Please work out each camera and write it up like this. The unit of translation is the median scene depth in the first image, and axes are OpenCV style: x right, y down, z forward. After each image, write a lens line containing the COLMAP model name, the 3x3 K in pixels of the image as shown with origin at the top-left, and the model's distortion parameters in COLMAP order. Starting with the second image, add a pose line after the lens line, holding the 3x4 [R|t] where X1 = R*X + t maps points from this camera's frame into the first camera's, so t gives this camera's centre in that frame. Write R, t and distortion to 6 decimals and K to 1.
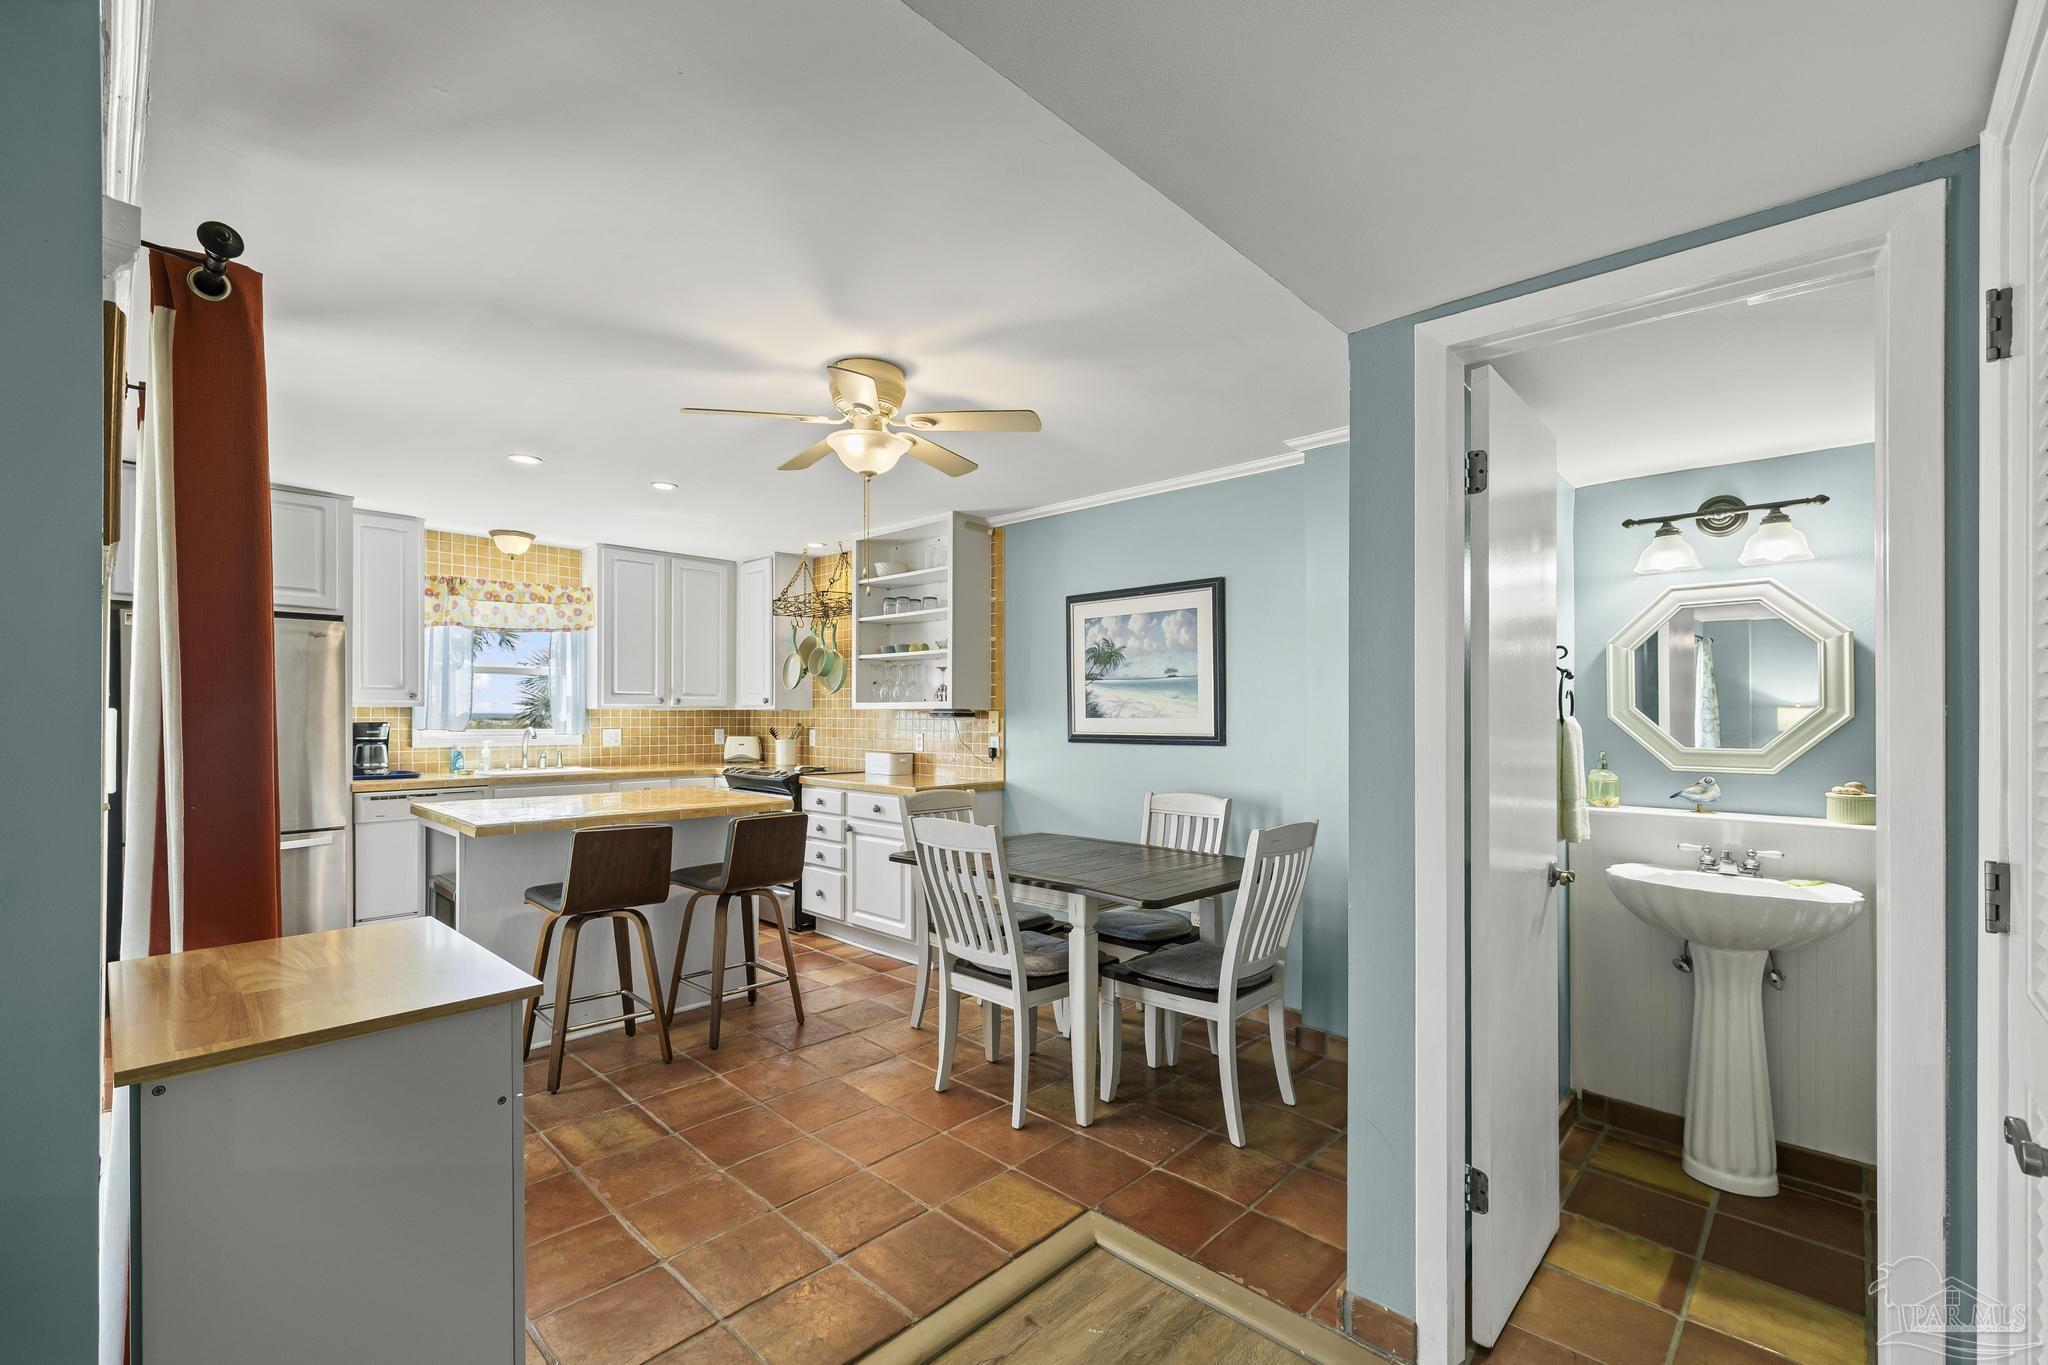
lens RADIAL K [[864.2, 0, 1016.1], [0, 864.2, 696.9], [0, 0, 1]] dist [0.000477, -0.000042]
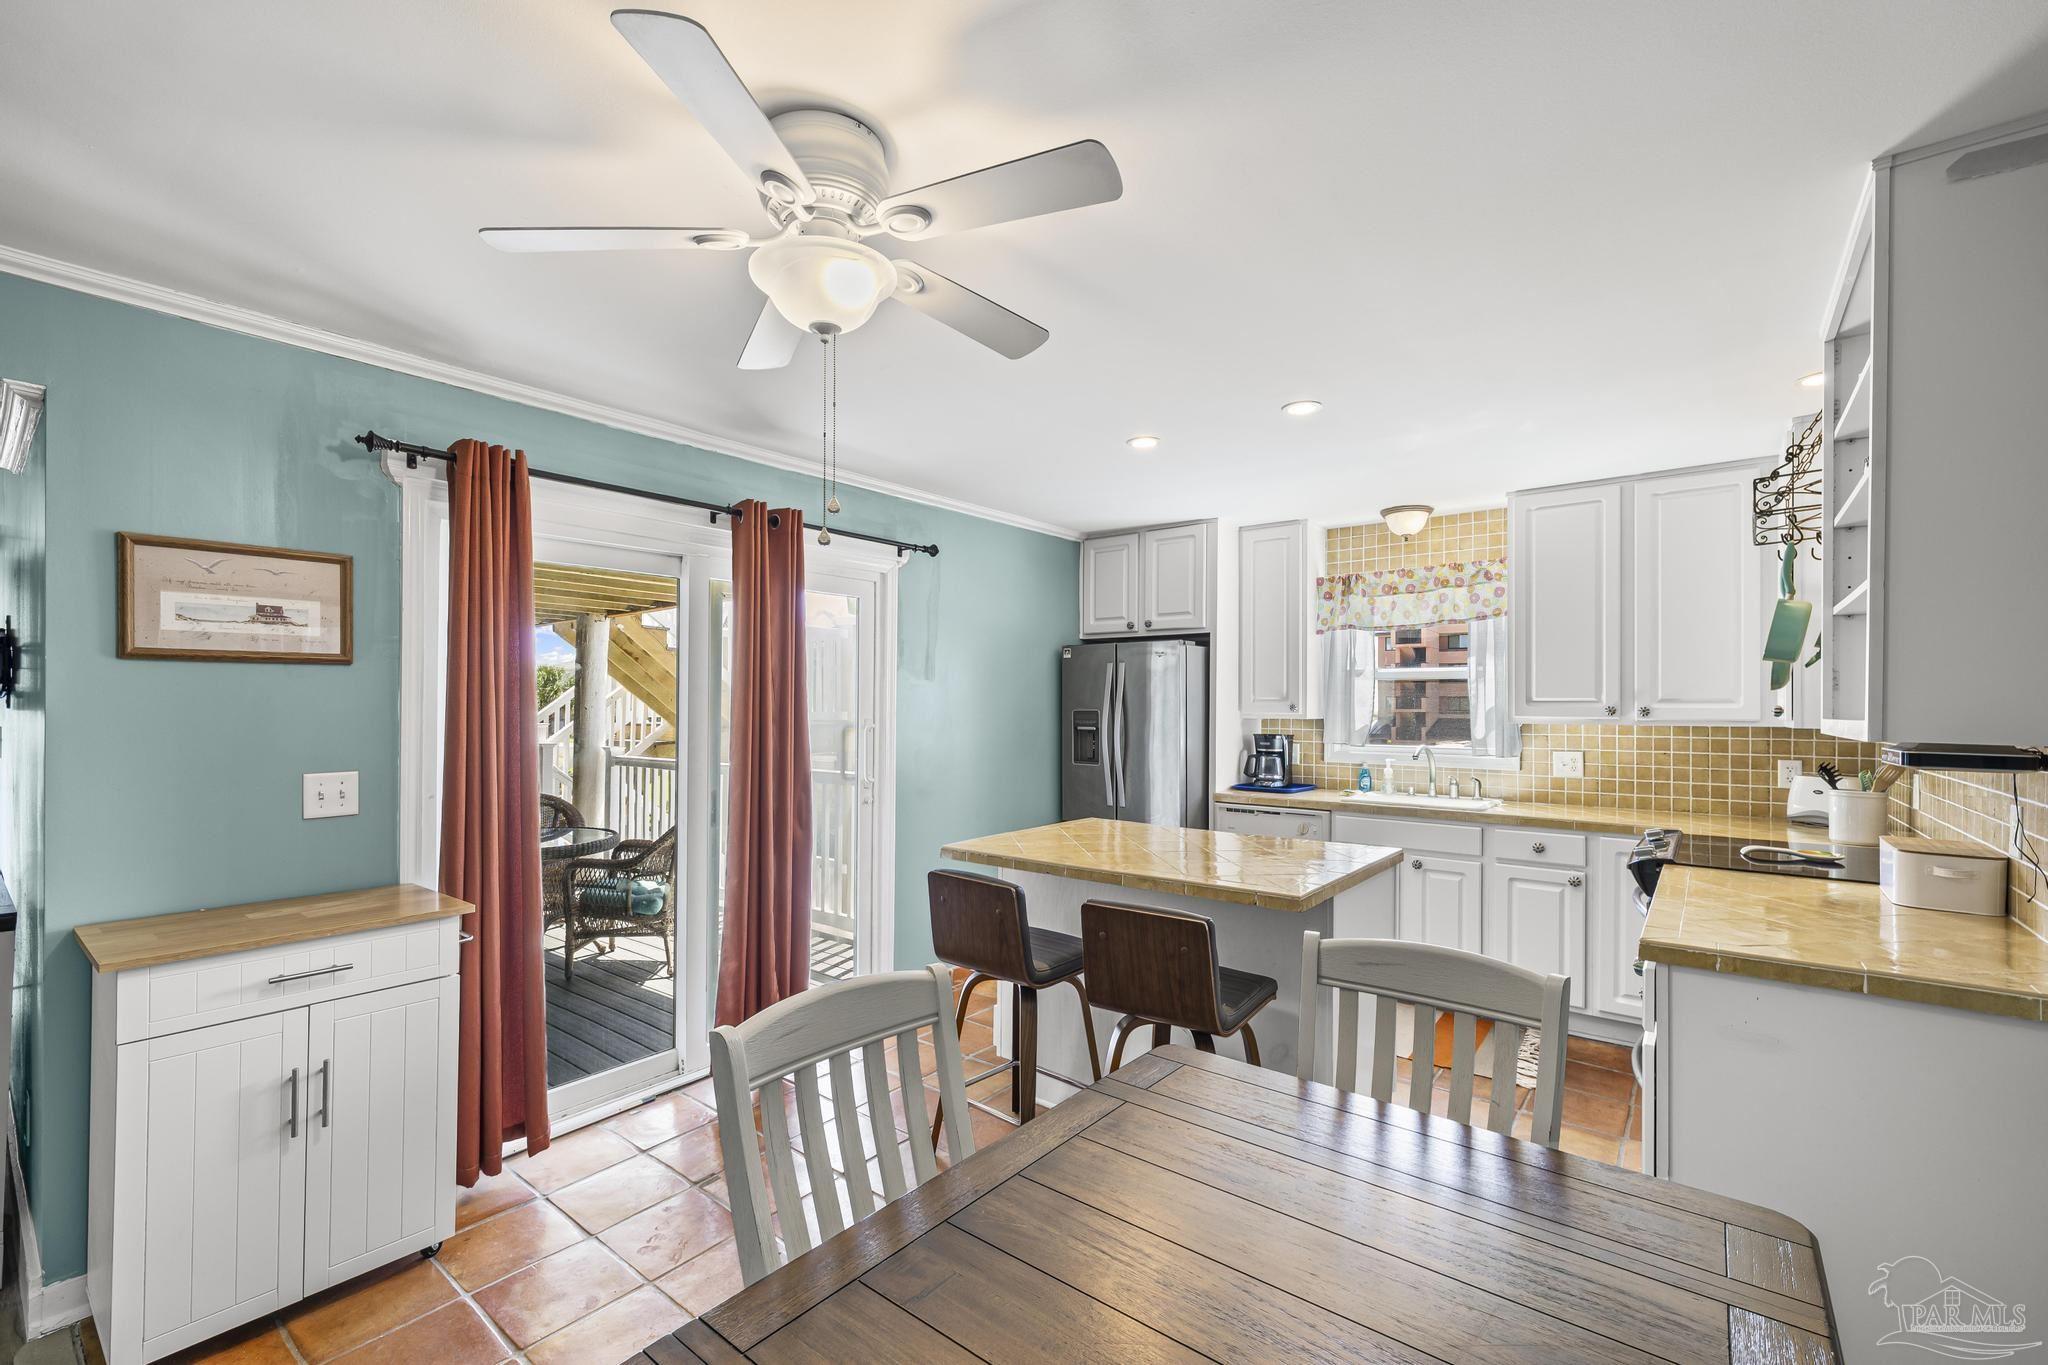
lens RADIAL K [[864.2, 0, 1016.1], [0, 864.2, 696.9], [0, 0, 1]] dist [0.000477, -0.000042]
pose [[0.085578, -0.013135, -0.996245, 0.261554], [0.010888, 0.999866, -0.012247, -0.004802], [0.996272, -0.009799, 0.085709, 0.700990]]
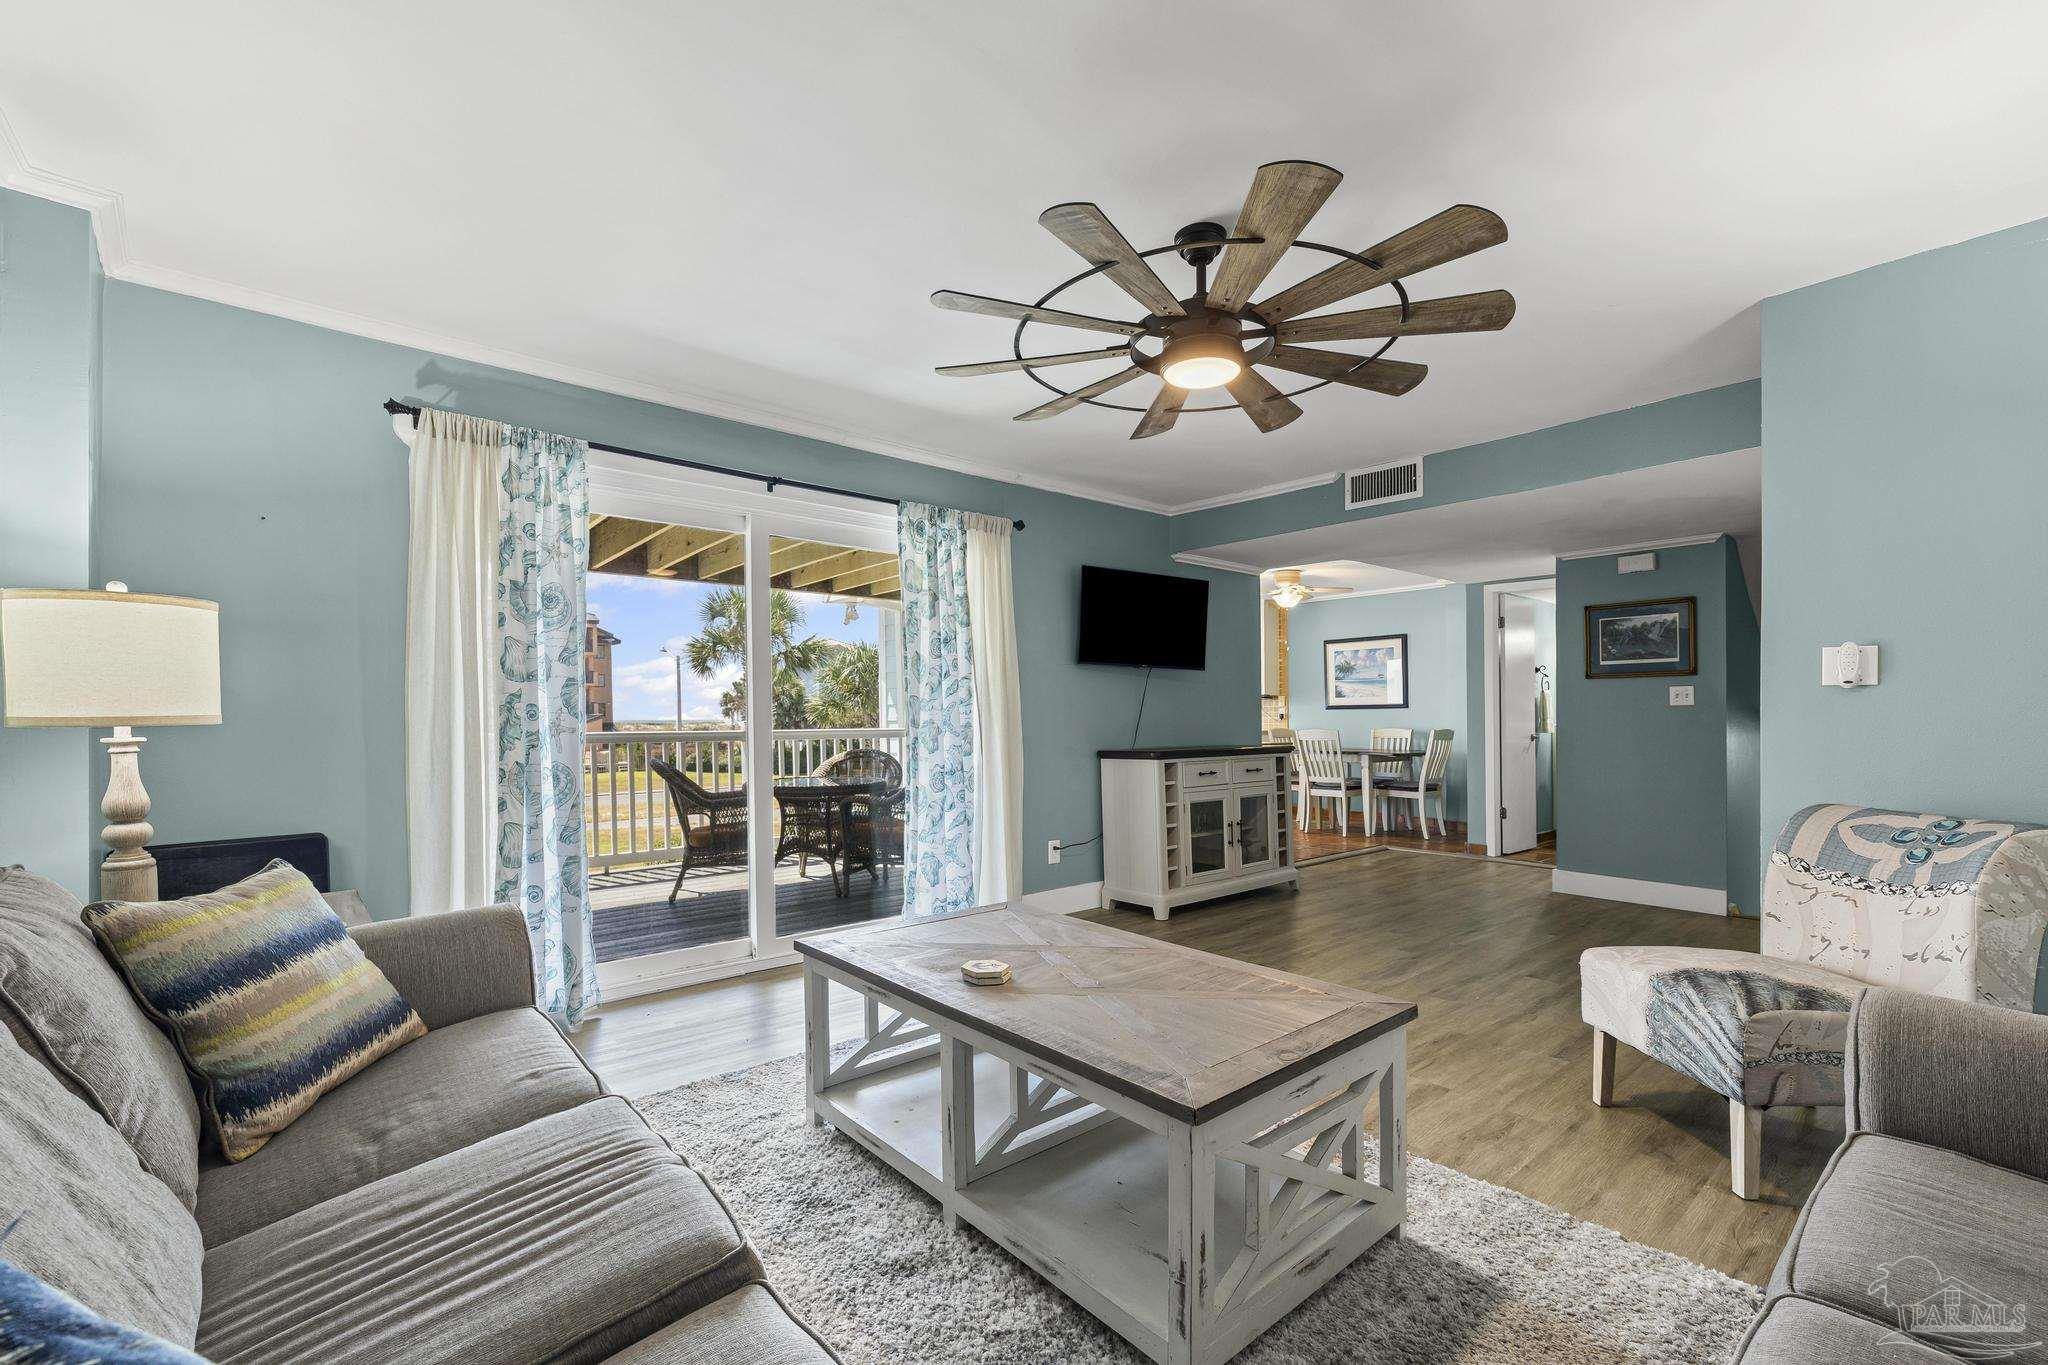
lens RADIAL K [[872.0, 0, 1017.0], [0, 872.0, 689.4], [0, 0, 1]] dist [0.000478, 0.000087]
pose [[0.994632, -0.007638, -0.103193, -0.497176], [0.006122, 0.999869, -0.014994, 0.032354], [0.103294, 0.014281, 0.994548, -1.267458]]
